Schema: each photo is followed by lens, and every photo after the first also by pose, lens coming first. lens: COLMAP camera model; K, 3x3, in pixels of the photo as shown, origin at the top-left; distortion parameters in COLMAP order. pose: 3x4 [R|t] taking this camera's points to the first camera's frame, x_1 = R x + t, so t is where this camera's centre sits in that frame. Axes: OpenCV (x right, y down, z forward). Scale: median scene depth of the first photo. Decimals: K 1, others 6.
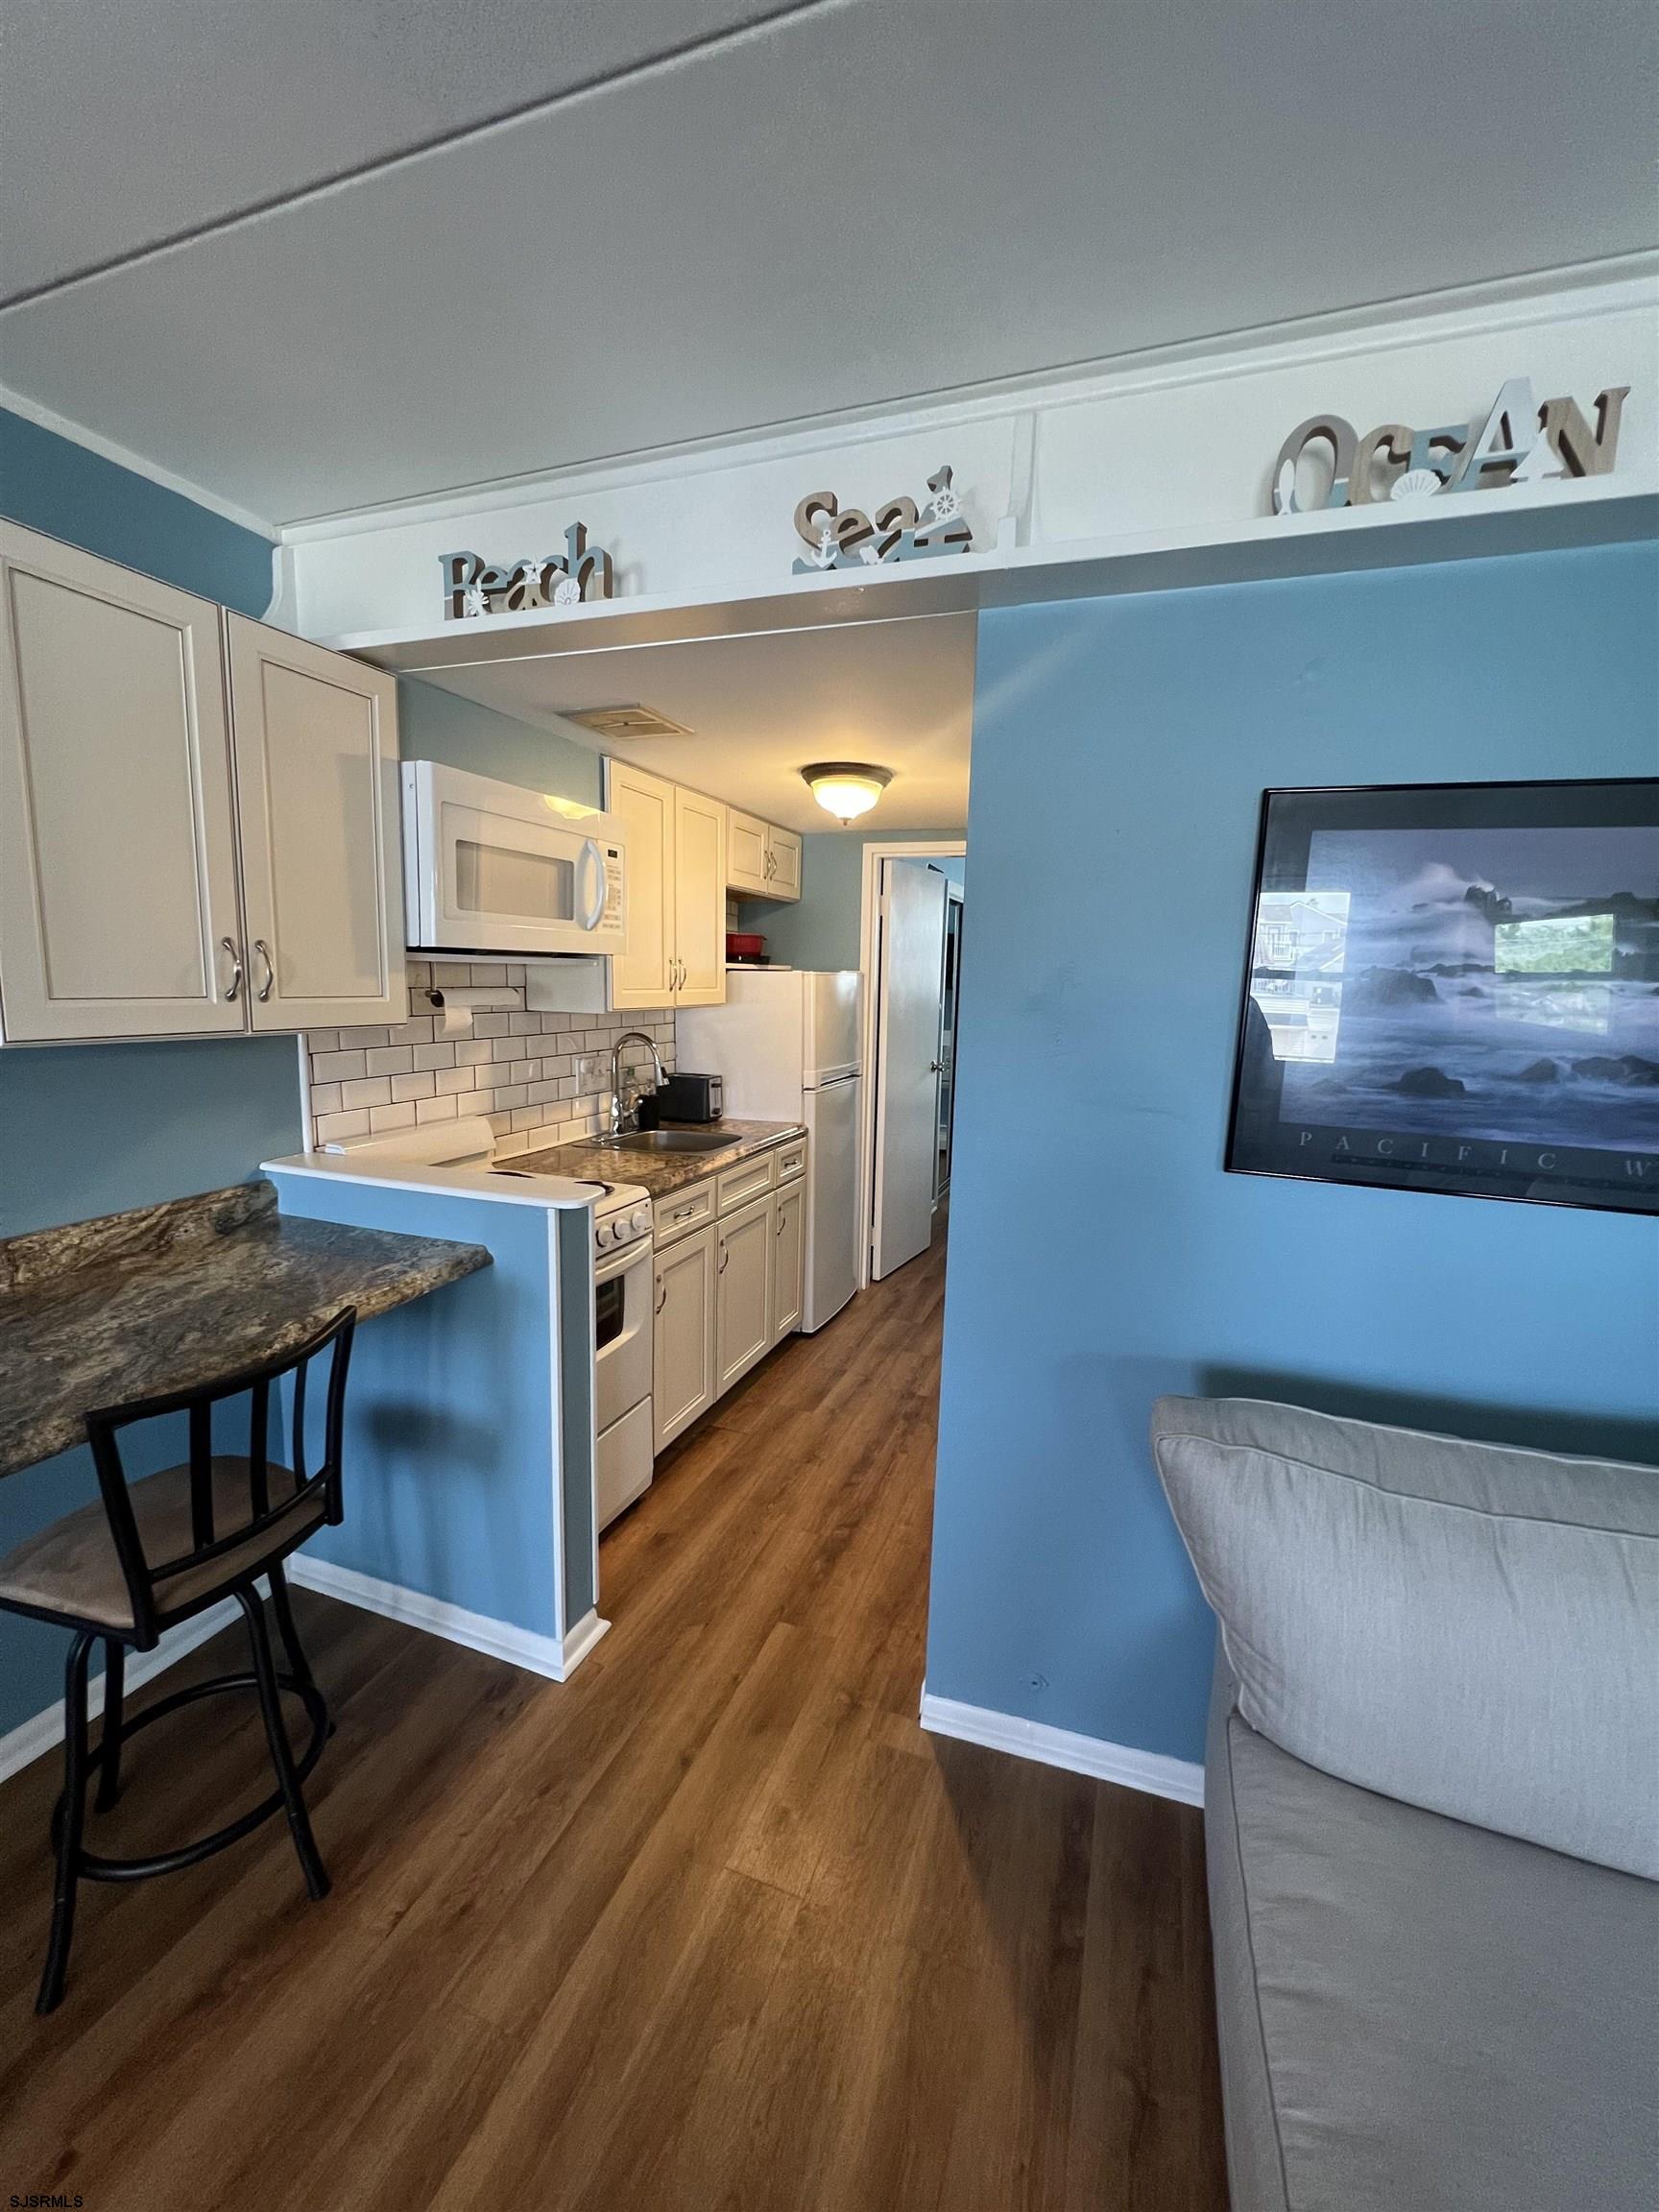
lens RADIAL K [[885.0, 0, 838.0], [0, 885.0, 1101.5], [0, 0, 1]] dist [-0.000229, 0.000042]
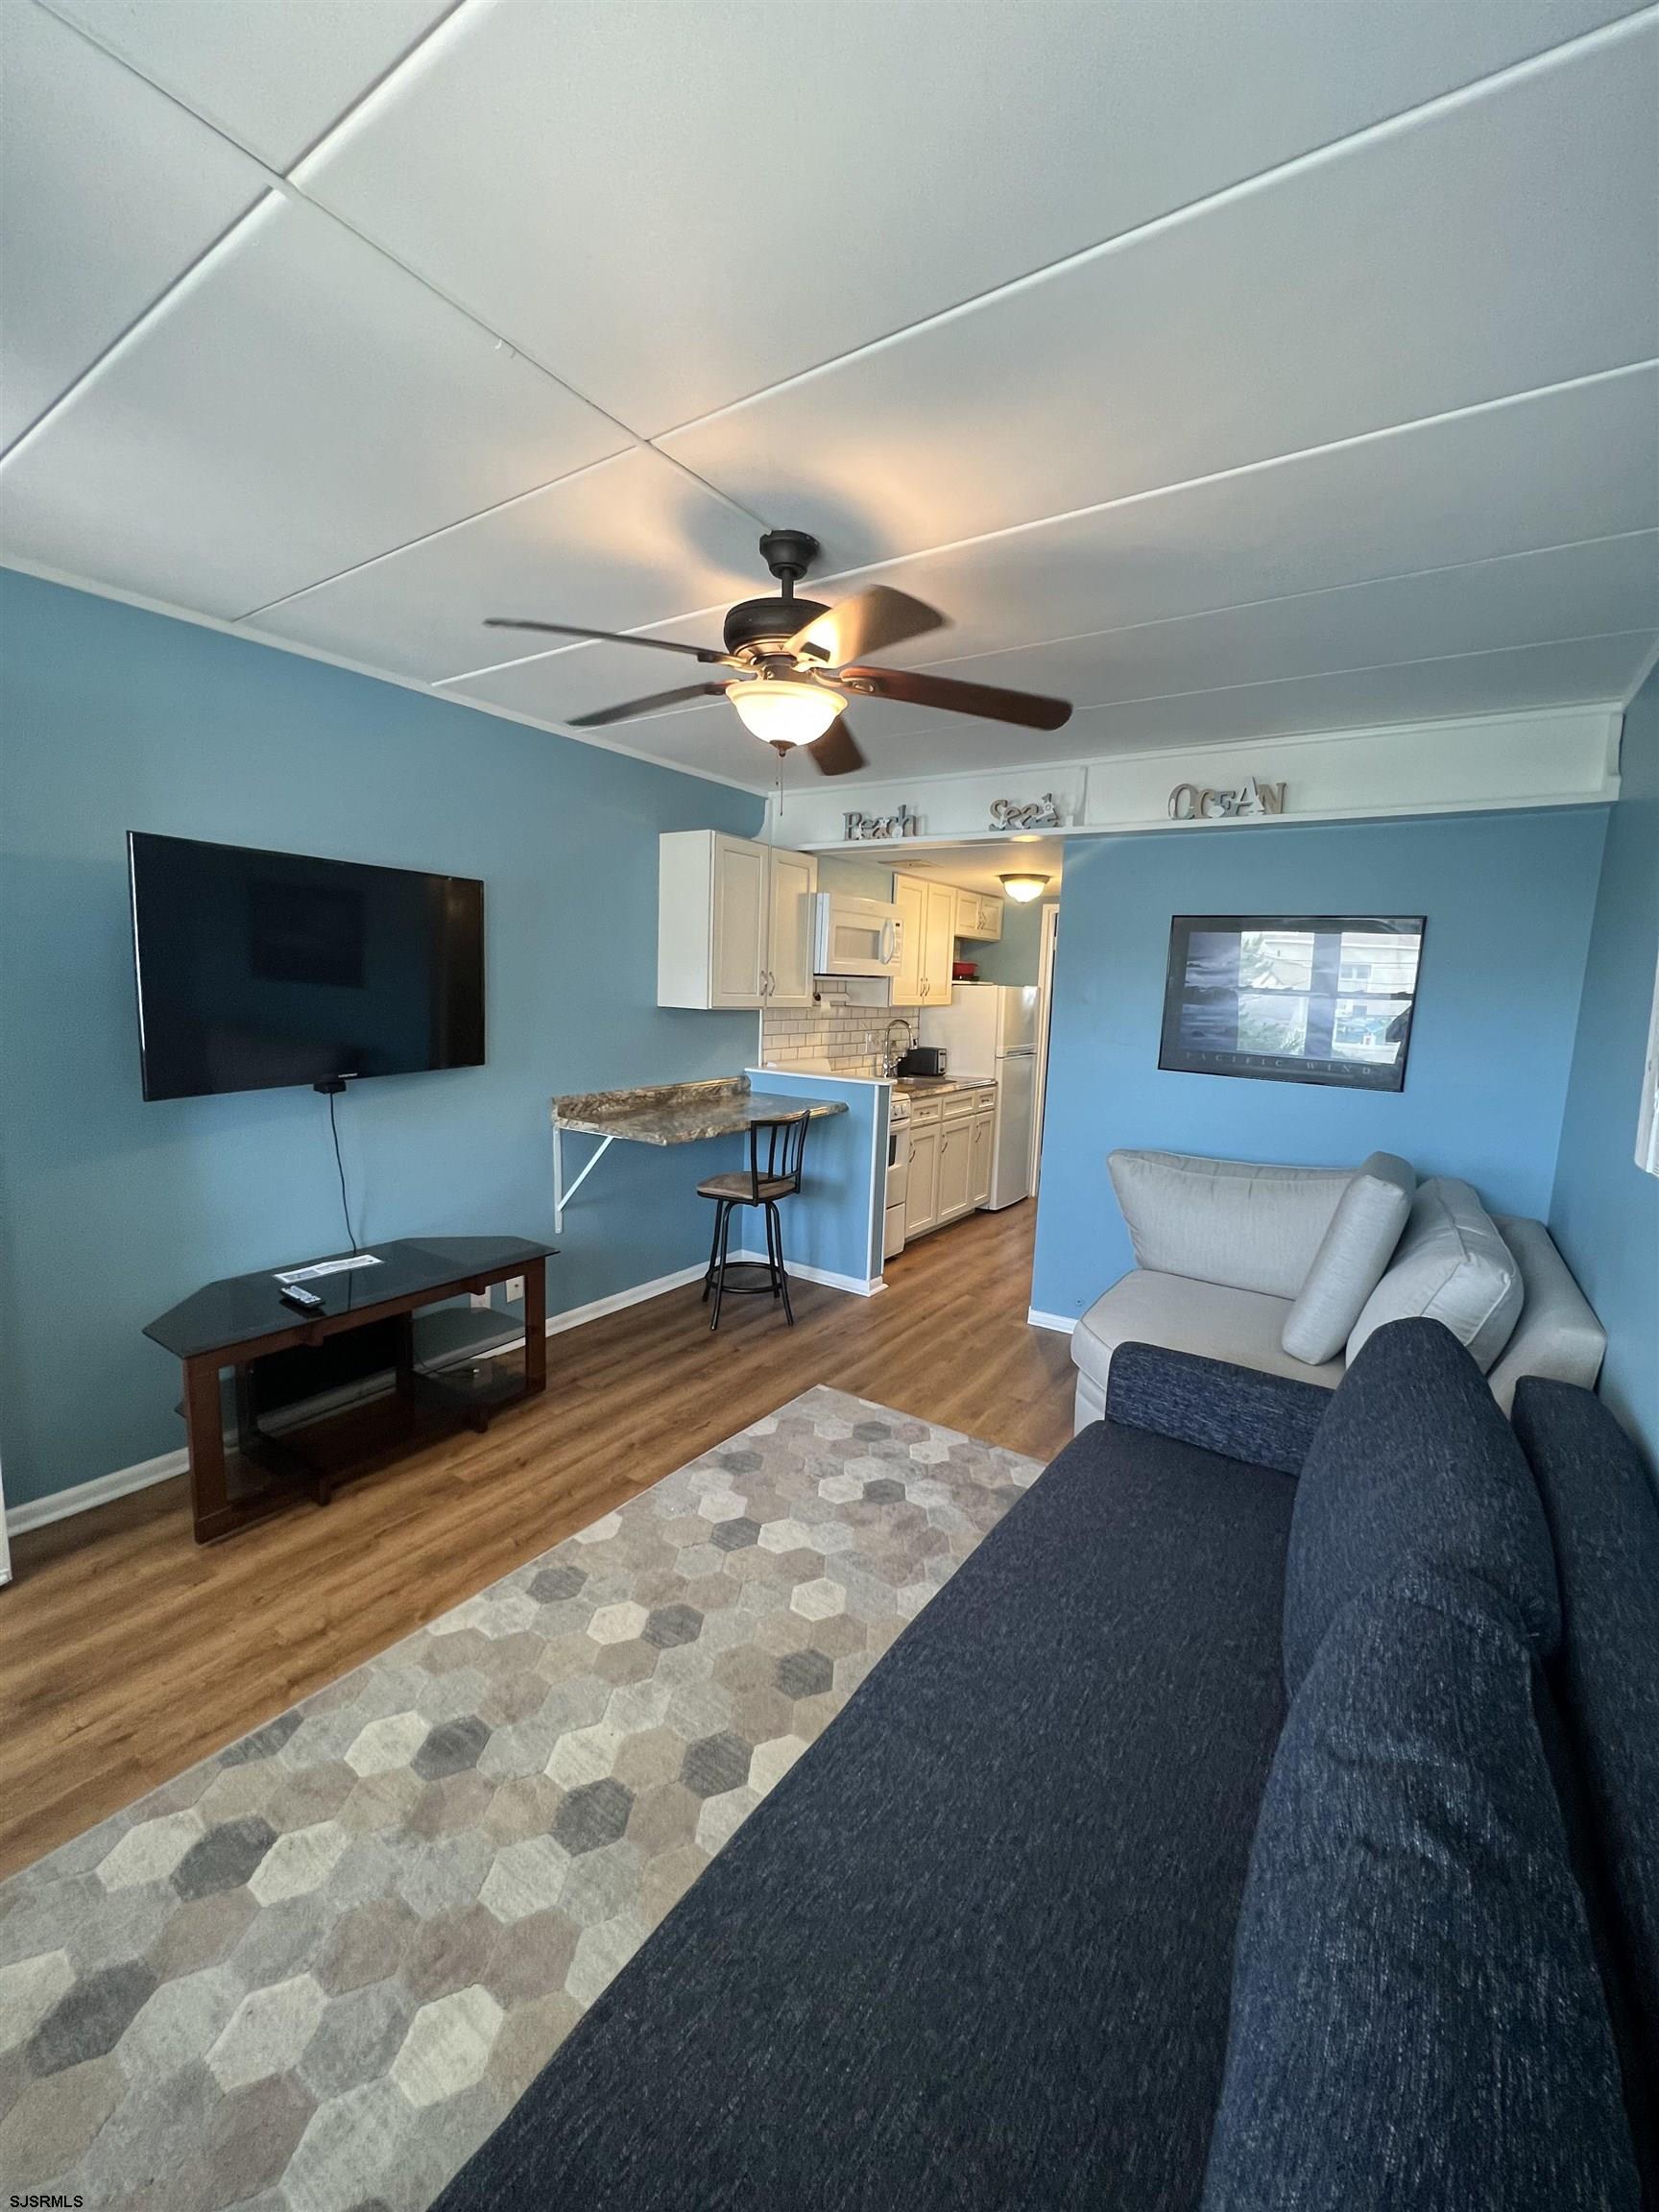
lens RADIAL K [[879.7, 0, 829.5], [0, 879.7, 1106.0], [0, 0, 1]] dist [-0.000862, 0.000315]
pose [[0.968013, 0.041947, -0.247369, 0.086573], [-0.044278, 0.999012, -0.003863, 0.119999], [0.246963, 0.014693, 0.968914, -0.818939]]
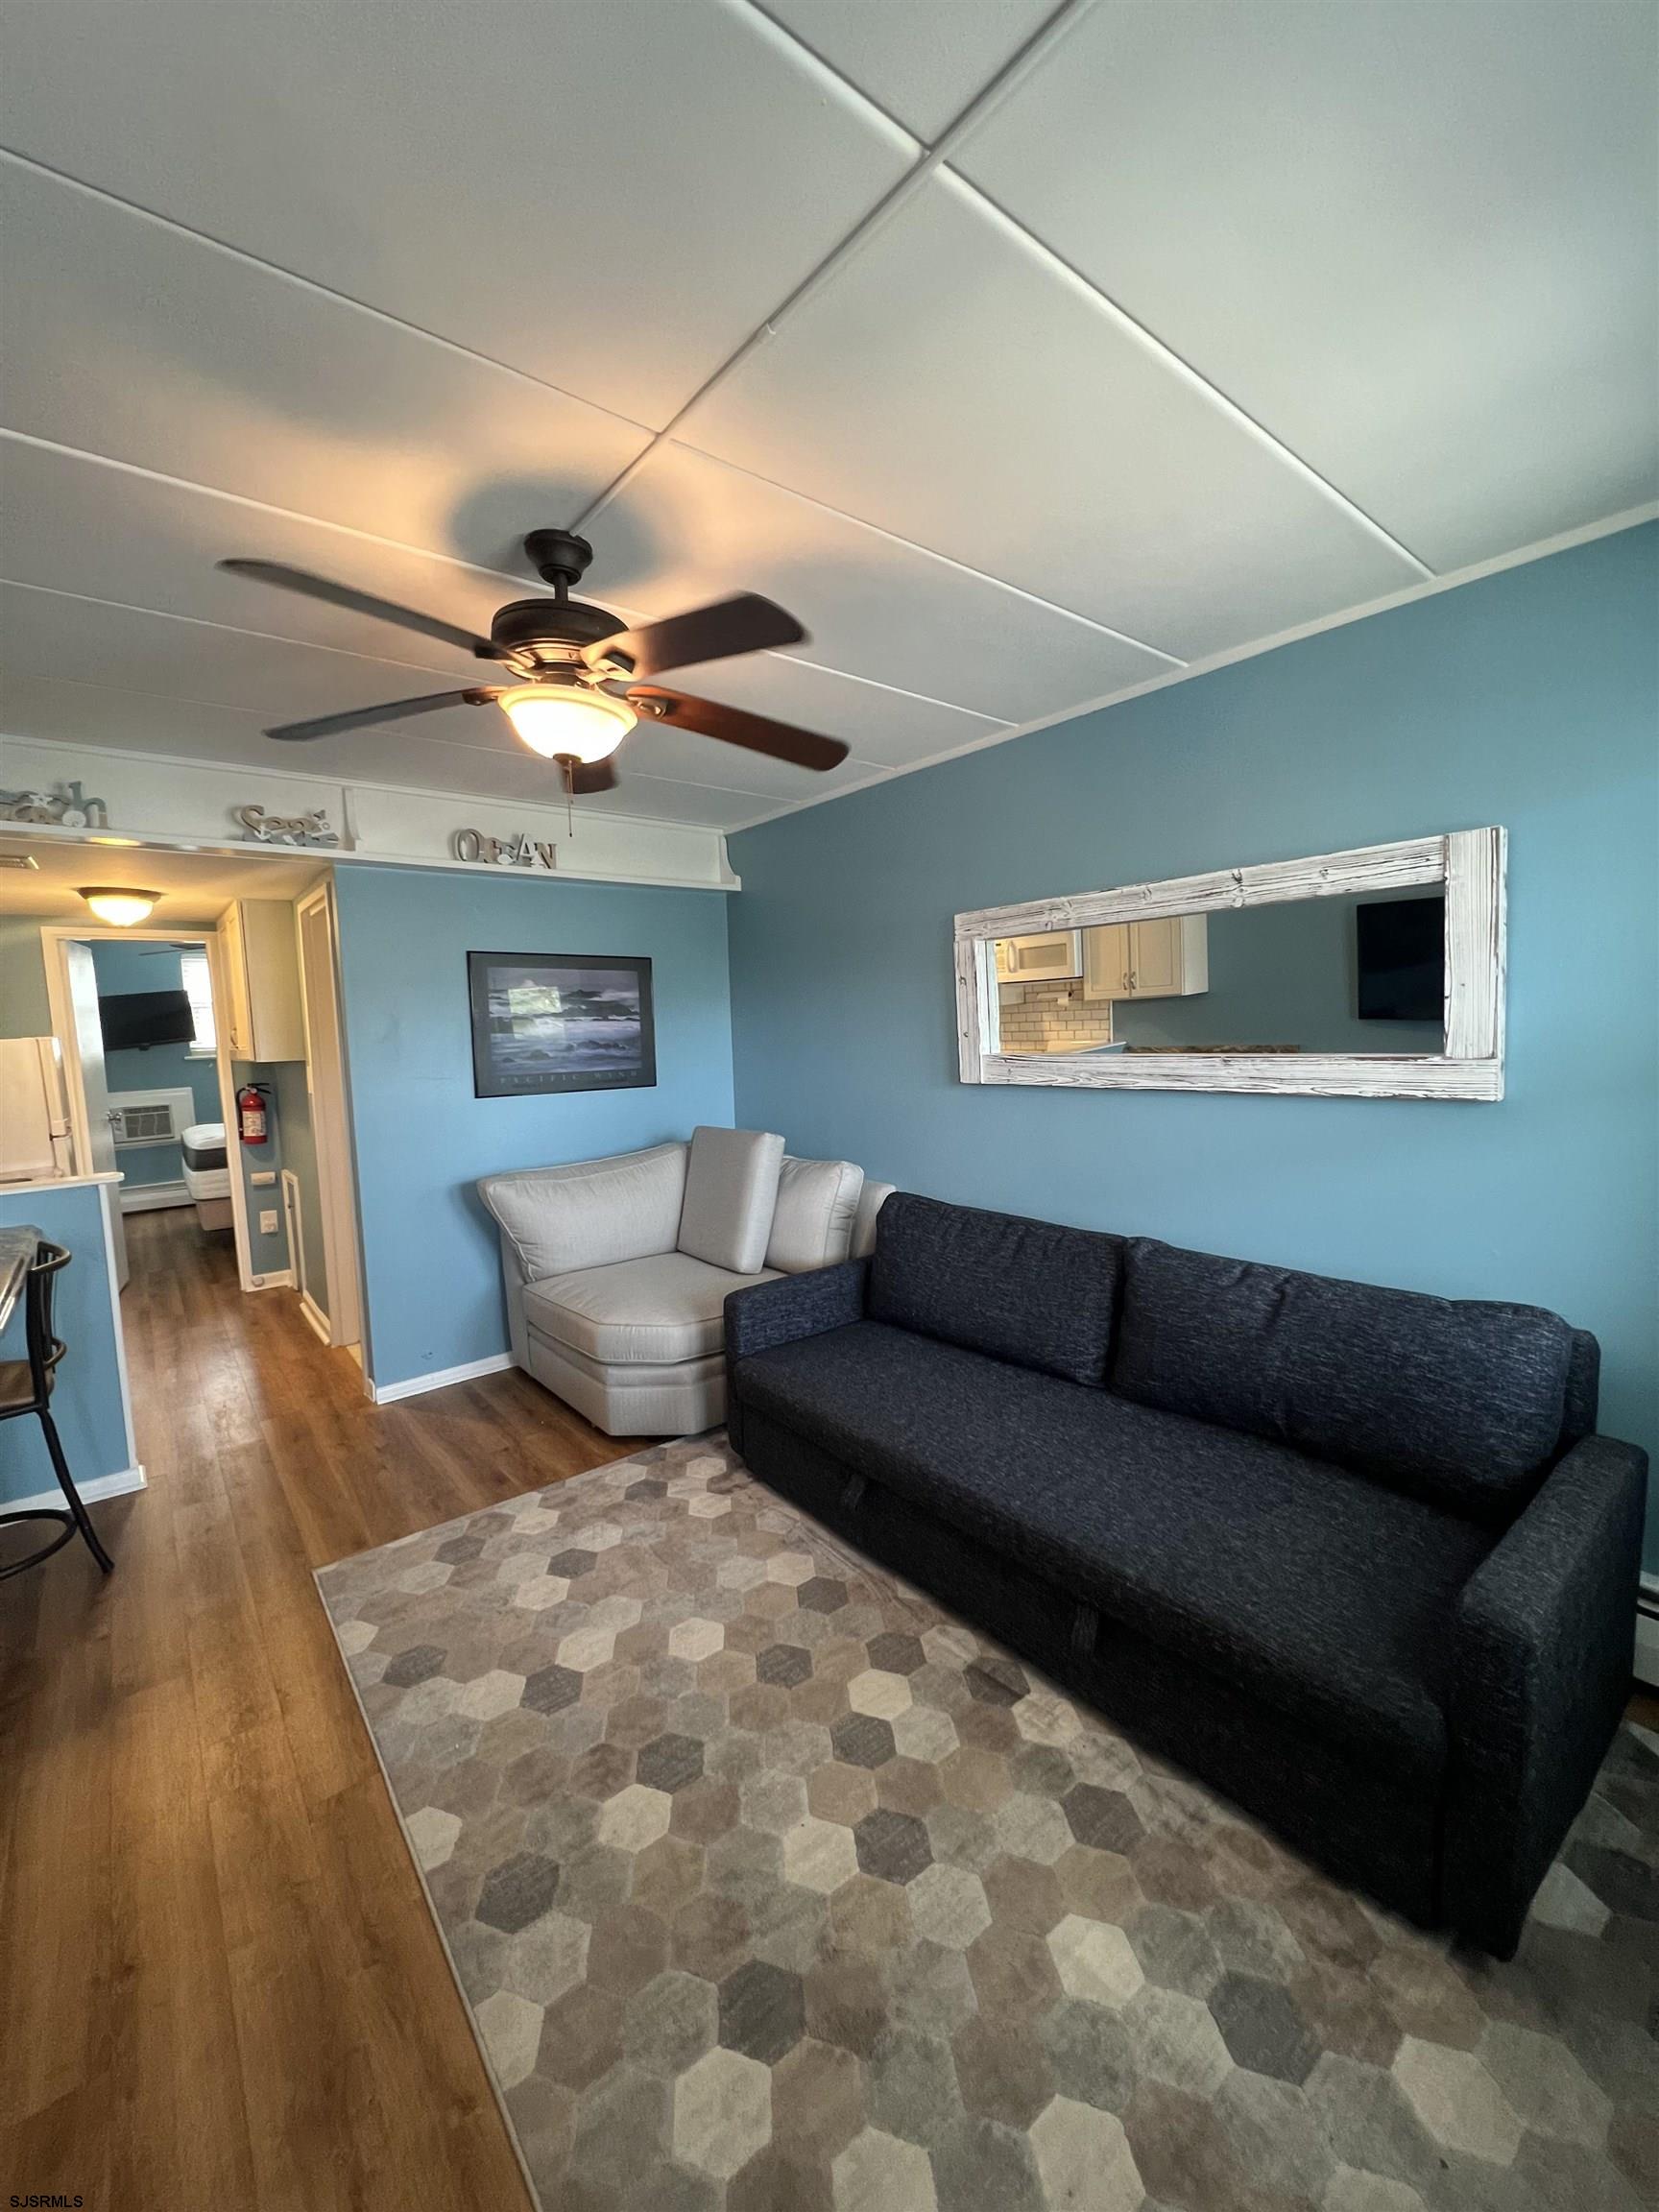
lens RADIAL K [[885.0, 0, 838.0], [0, 885.0, 1101.5], [0, 0, 1]] dist [-0.000229, 0.000042]
pose [[0.514842, -0.122279, 0.848520, -0.617411], [0.167601, 0.985033, 0.040260, 0.083740], [-0.840742, 0.121485, 0.527630, -0.629652]]
